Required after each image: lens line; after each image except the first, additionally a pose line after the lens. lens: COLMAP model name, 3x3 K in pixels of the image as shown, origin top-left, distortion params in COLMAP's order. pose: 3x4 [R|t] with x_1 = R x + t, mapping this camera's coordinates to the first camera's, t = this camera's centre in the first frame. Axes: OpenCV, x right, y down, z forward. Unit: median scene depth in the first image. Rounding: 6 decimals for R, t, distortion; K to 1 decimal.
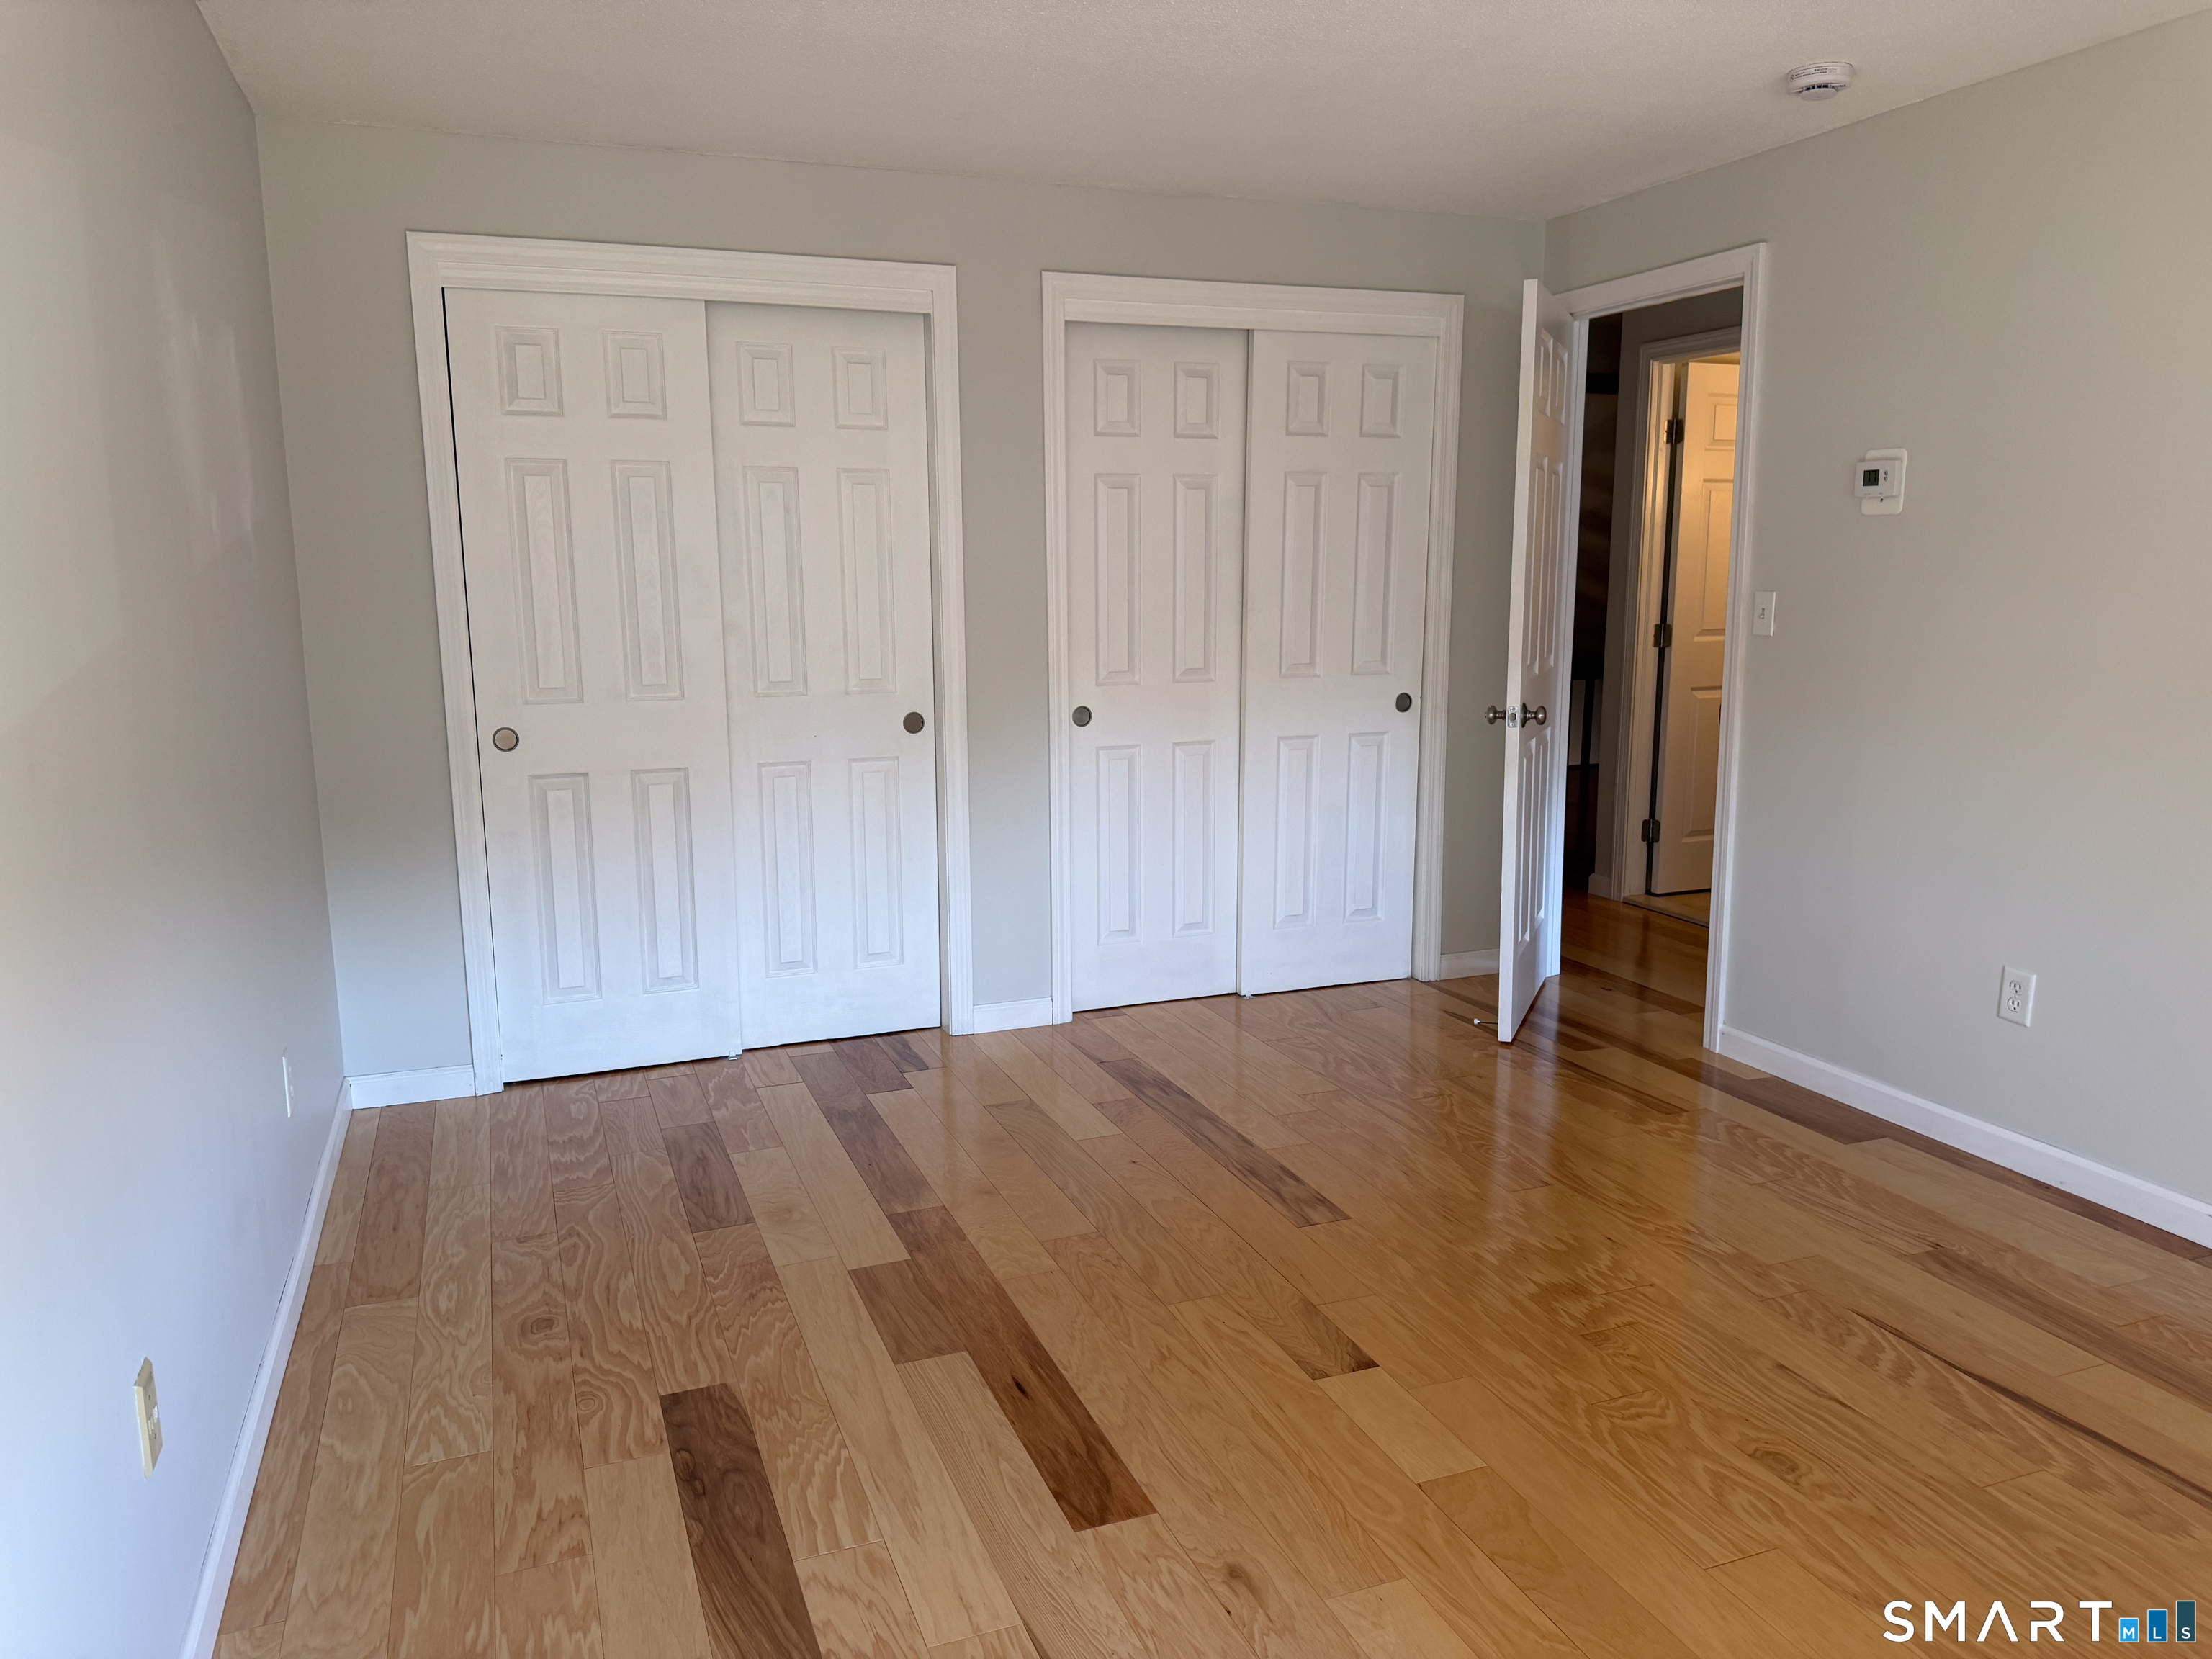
lens RADIAL K [[1547.1, 0, 1106.0], [0, 1547.1, 829.5], [0, 0, 1]] dist [0.155198, -0.291204]
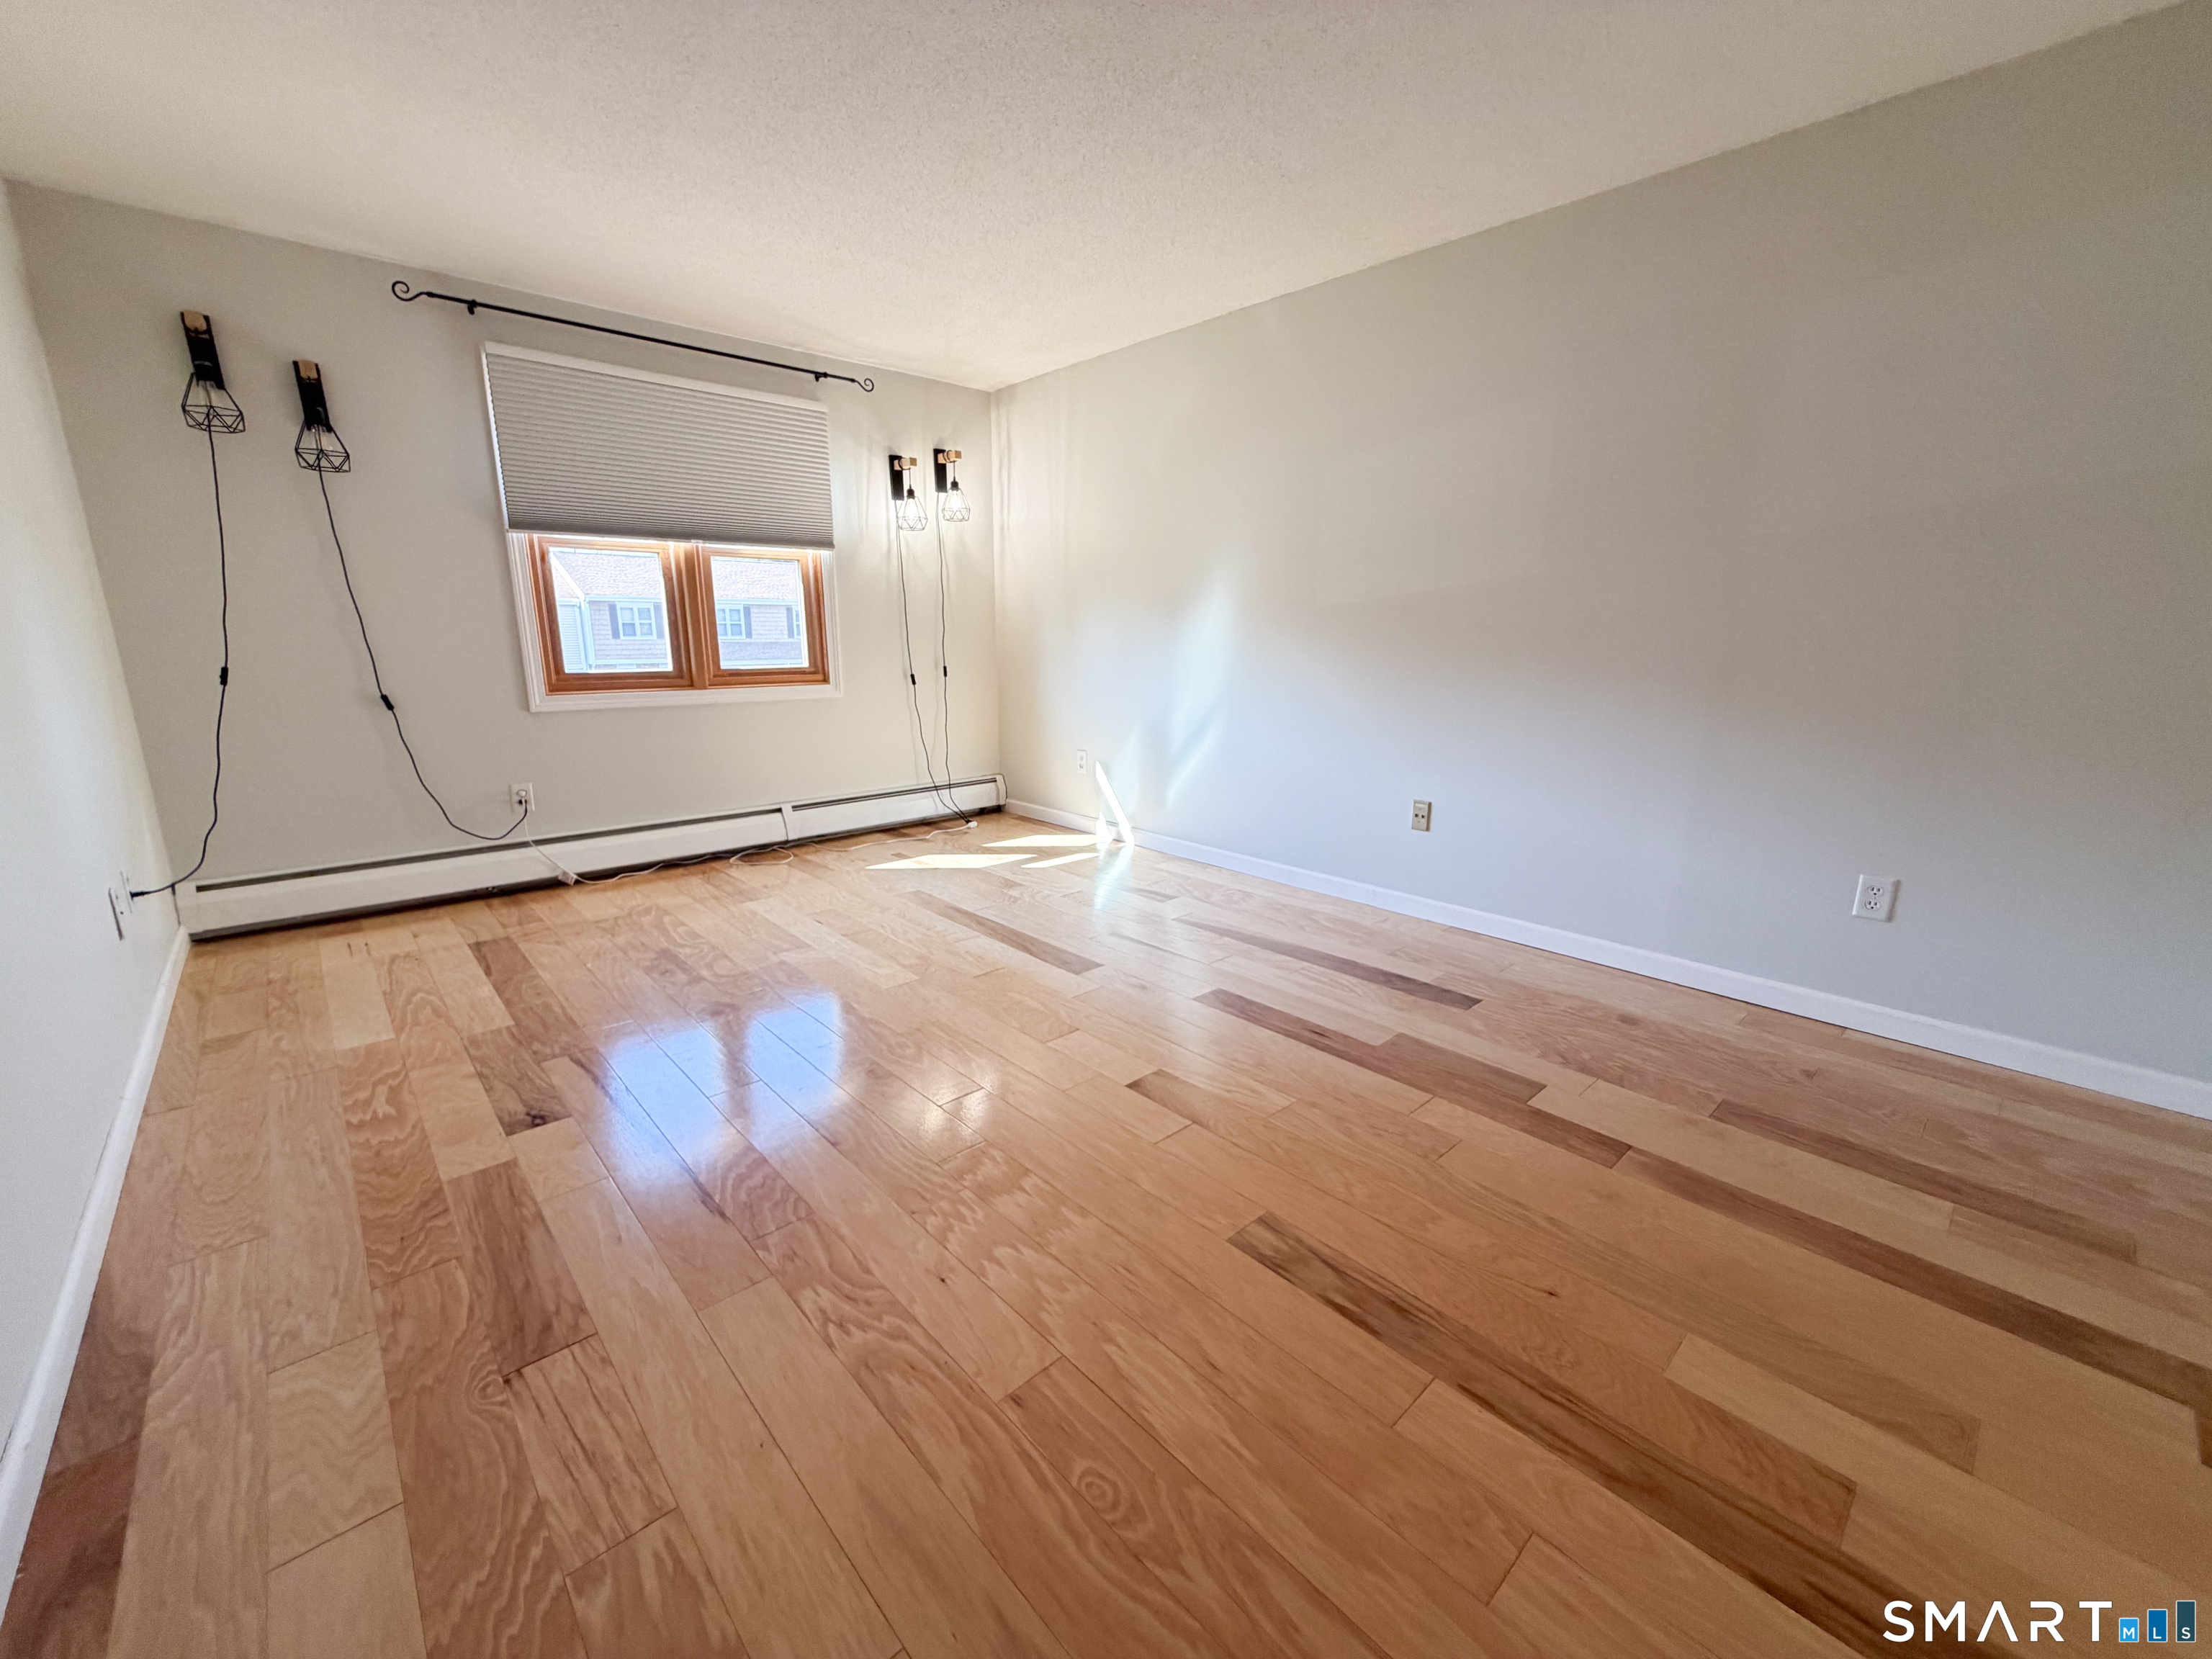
lens RADIAL K [[886.4, 0, 1095.3], [0, 886.4, 831.0], [0, 0, 1]] dist [0.000155, 0.000387]
pose [[-0.934337, 0.084971, -0.346114, 0.411109], [-0.055757, 0.924352, 0.377446, -0.159315], [0.352003, 0.371960, -0.858918, 1.432188]]
